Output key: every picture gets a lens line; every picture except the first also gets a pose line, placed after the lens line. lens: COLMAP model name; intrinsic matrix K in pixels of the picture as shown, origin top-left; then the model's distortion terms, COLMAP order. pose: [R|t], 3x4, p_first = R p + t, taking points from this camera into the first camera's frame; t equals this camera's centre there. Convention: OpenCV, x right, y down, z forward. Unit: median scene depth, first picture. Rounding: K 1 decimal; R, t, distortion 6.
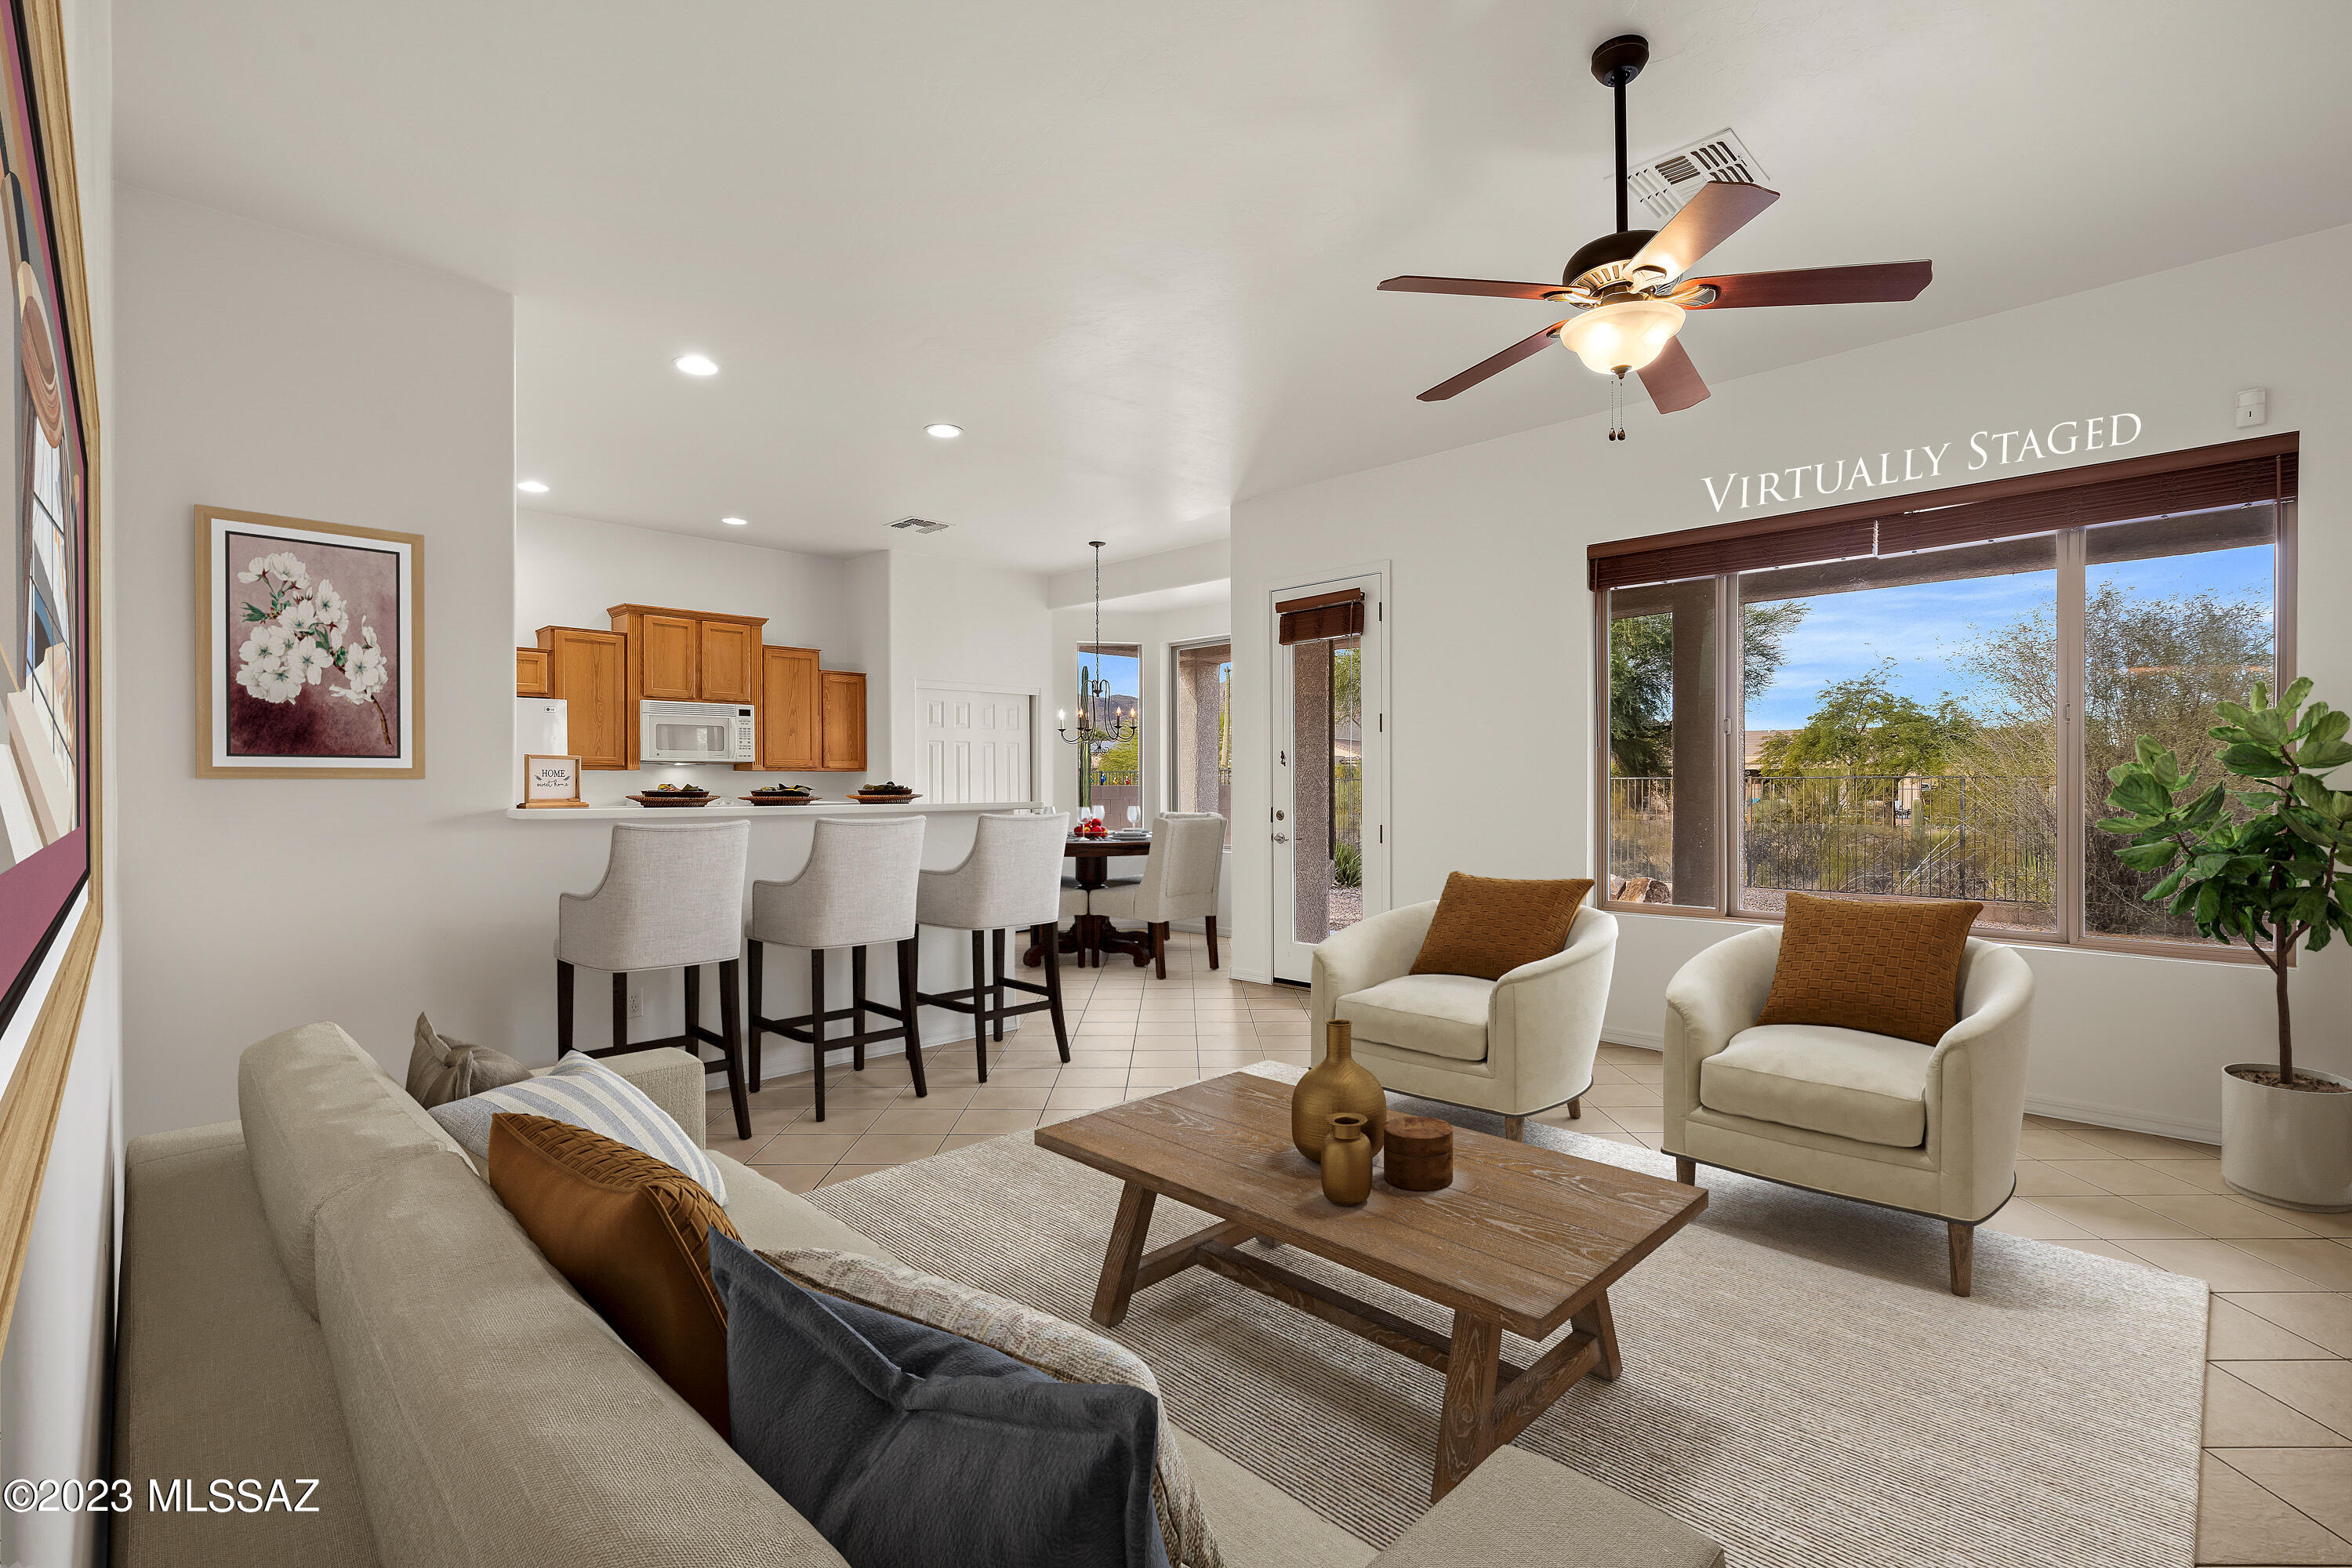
lens RADIAL K [[1087.1, 0, 1188.0], [0, 1087.1, 793.6], [0, 0, 1]] dist [-0.009800, 0.003335]
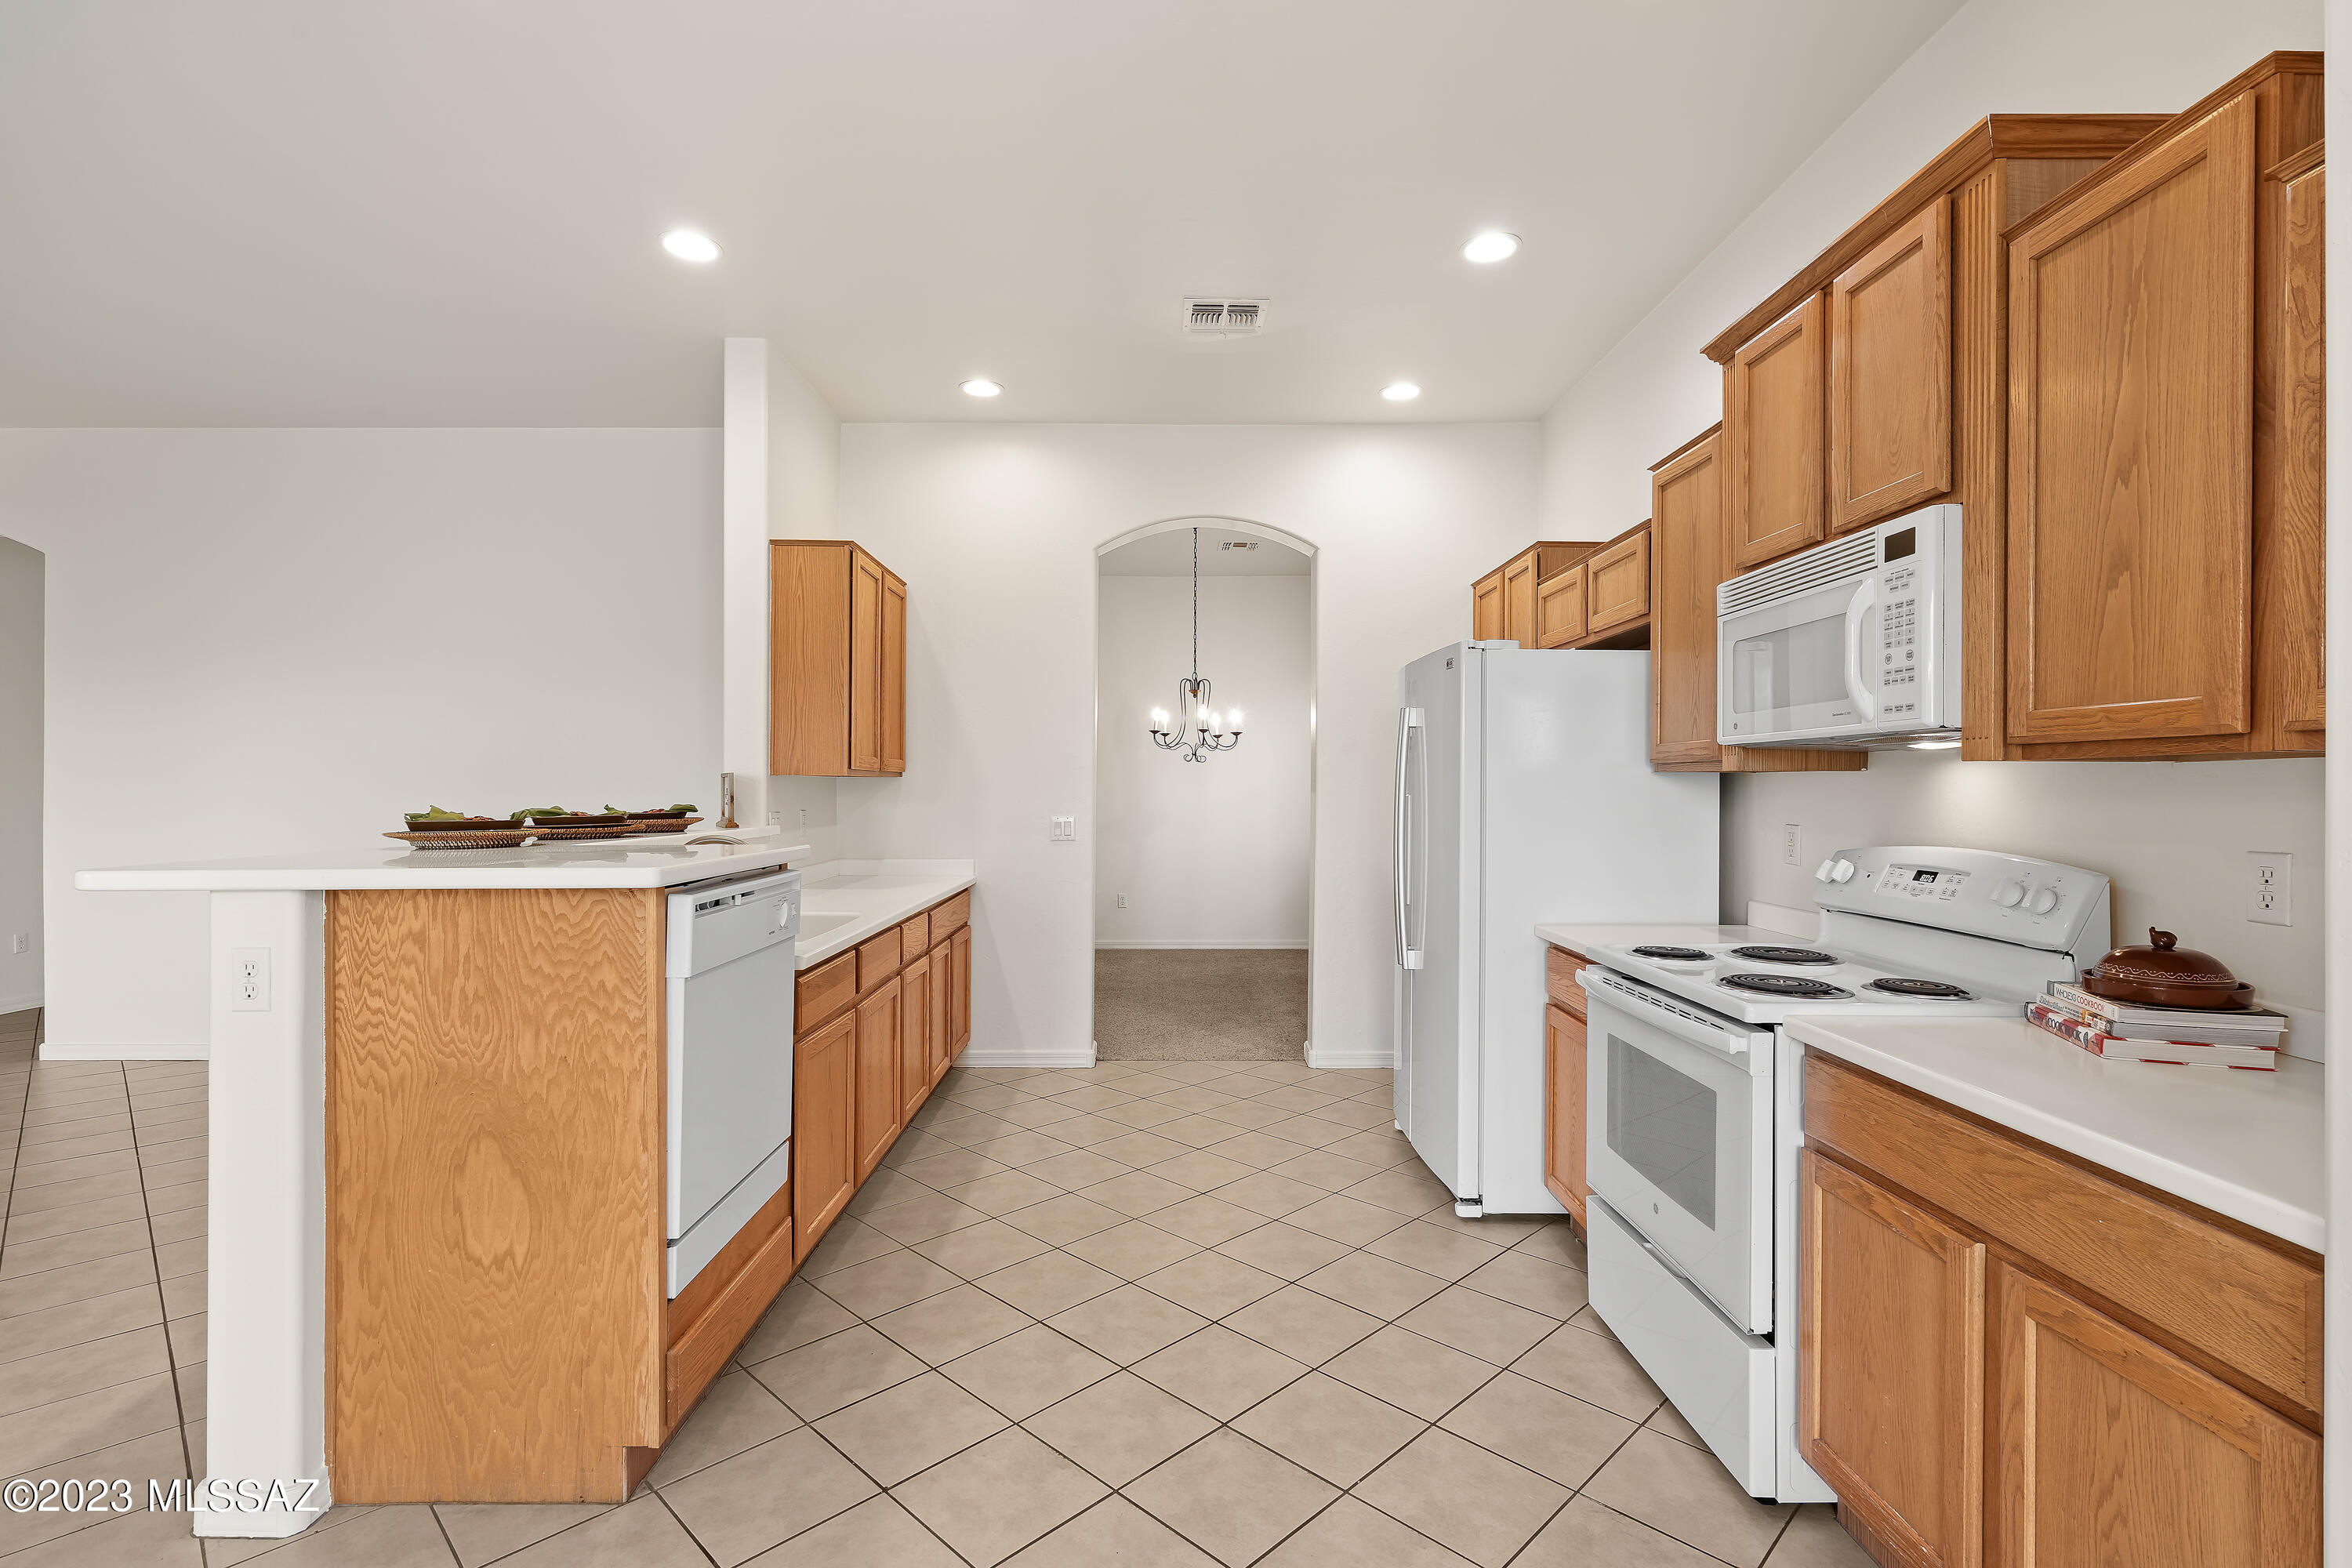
lens RADIAL K [[1087.1, 0, 1187.3], [0, 1087.1, 797.1], [0, 0, 1]] dist [-0.009800, 0.003335]
pose [[-0.709916, 0.006855, -0.704253, -0.106299], [-0.004635, 0.999886, 0.014404, -0.017226], [0.704271, 0.013490, -0.709803, 1.133360]]
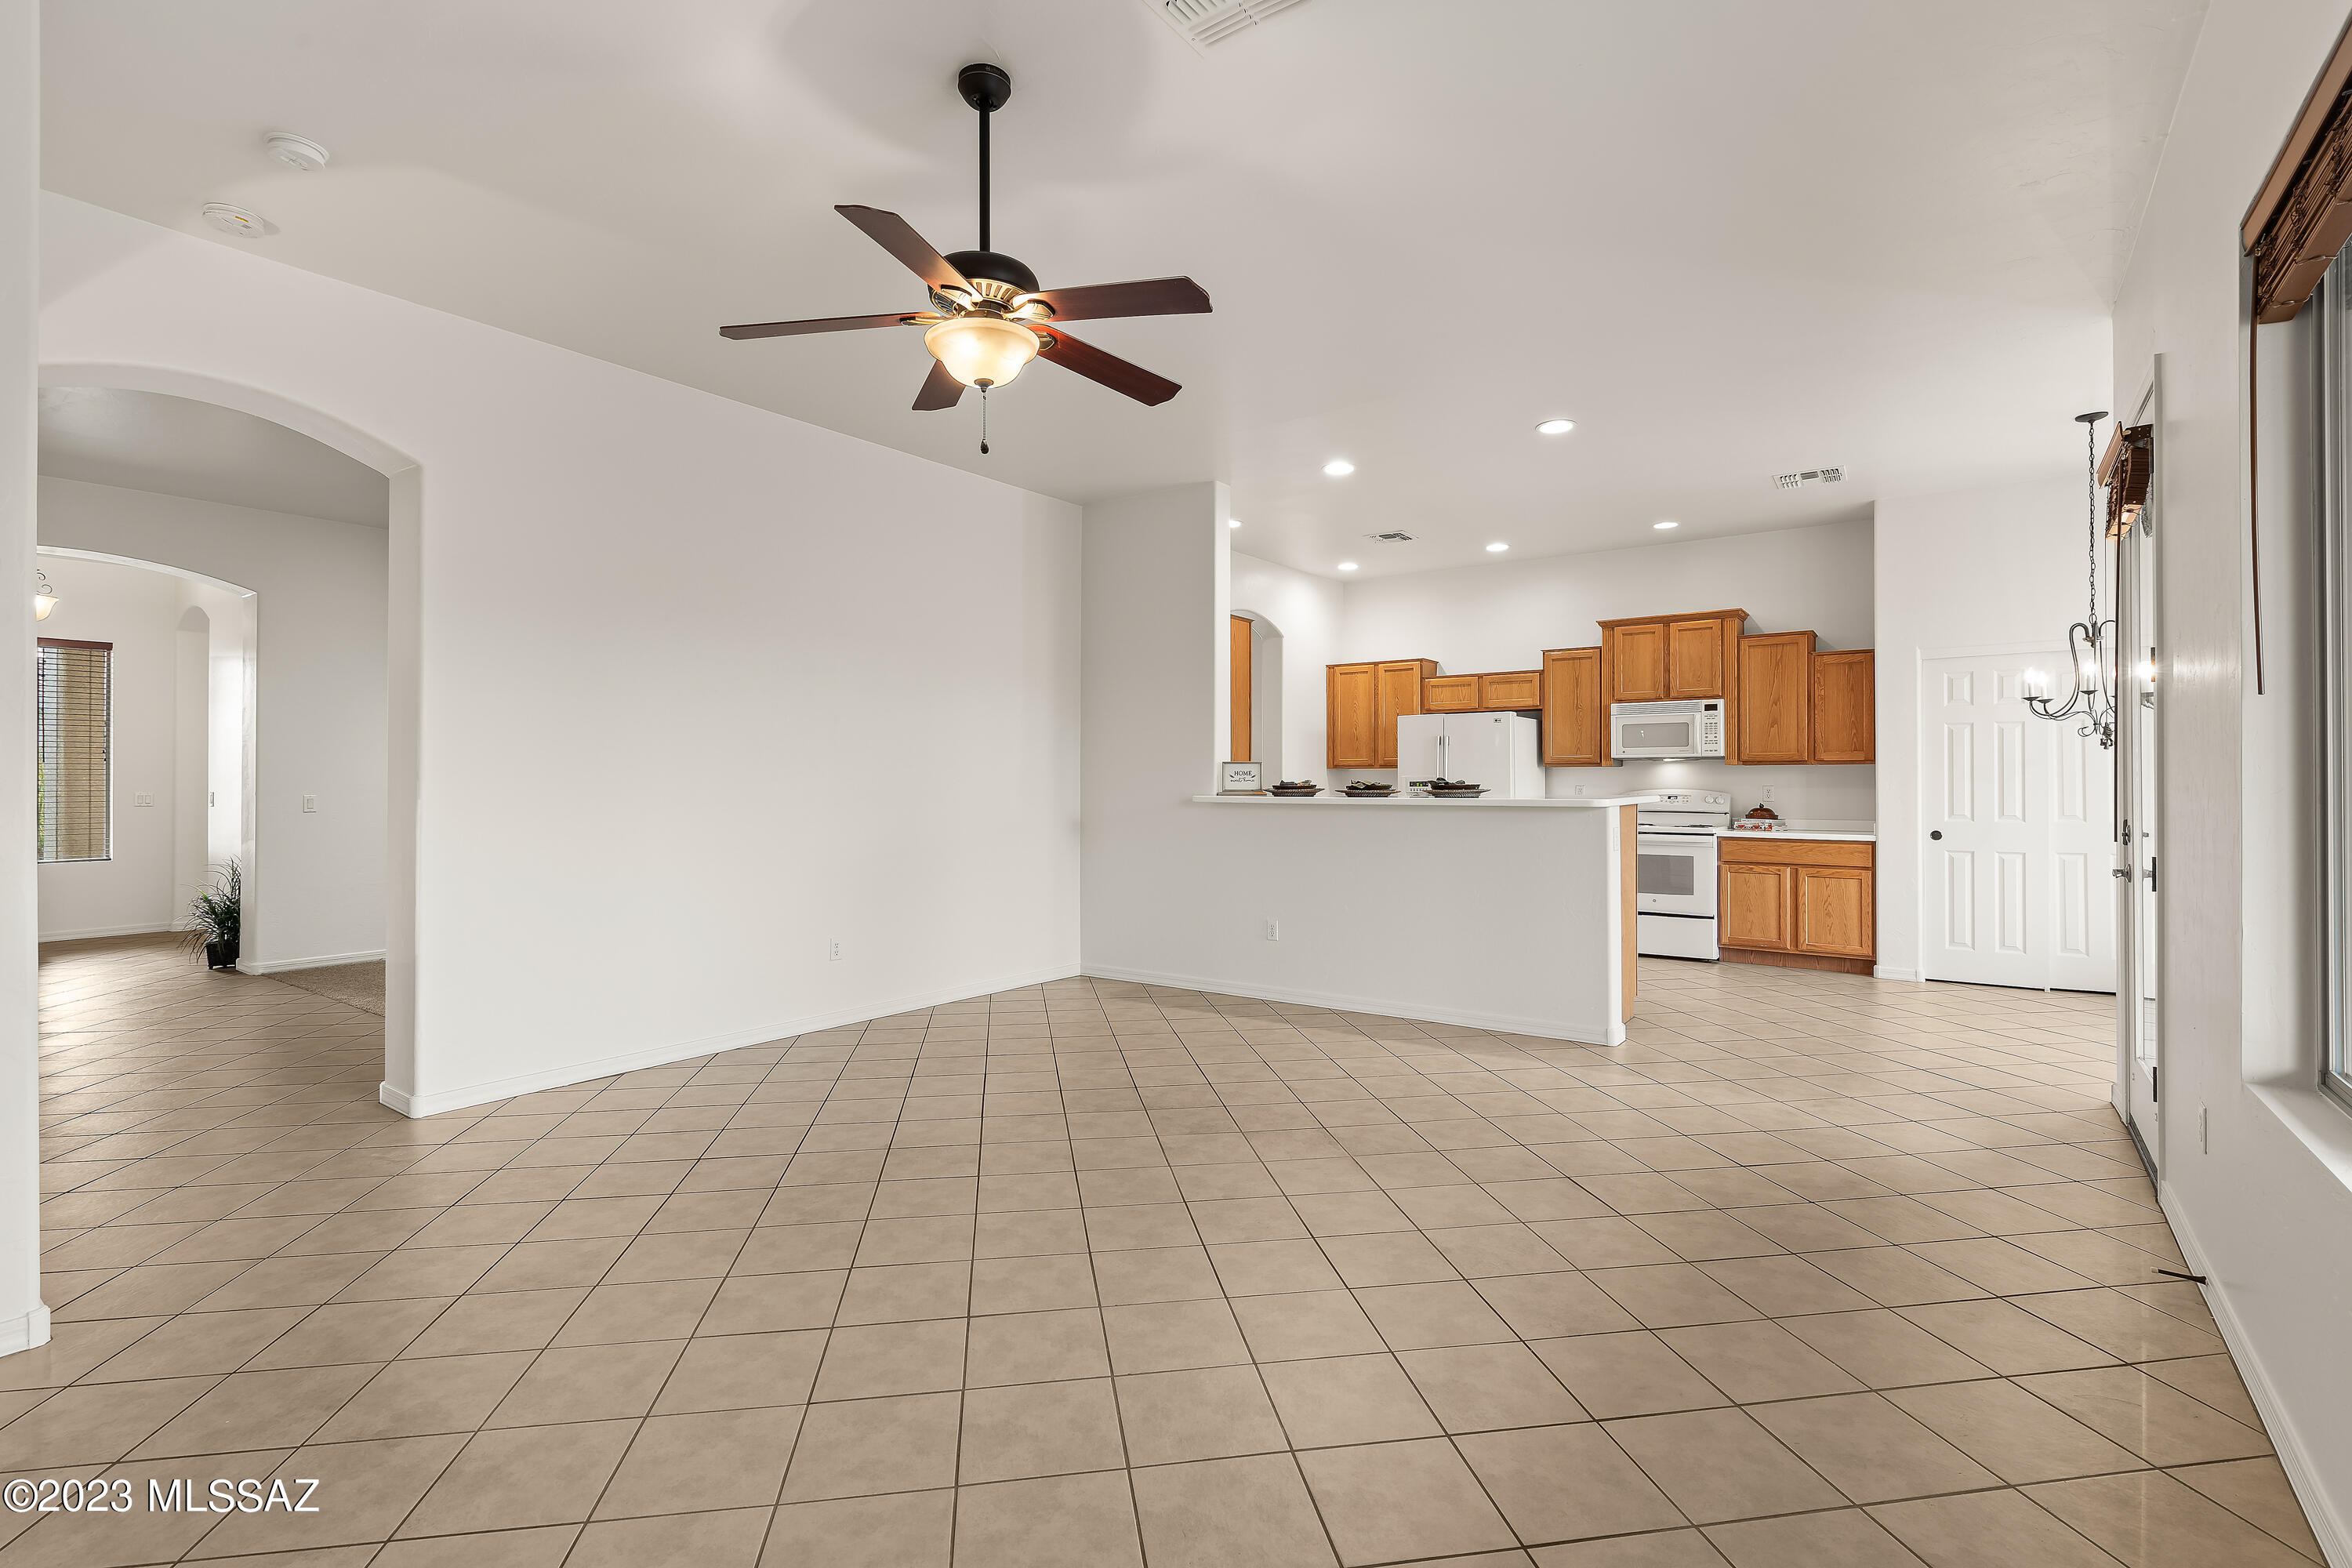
lens RADIAL K [[1087.1, 0, 1169.8], [0, 1087.1, 787.6], [0, 0, 1]] dist [-0.009800, 0.003335]
pose [[0.143618, 0.008536, -0.989596, 0.541451], [-0.006651, 0.999949, 0.007660, -0.005255], [0.989611, 0.005482, 0.143667, 0.386688]]
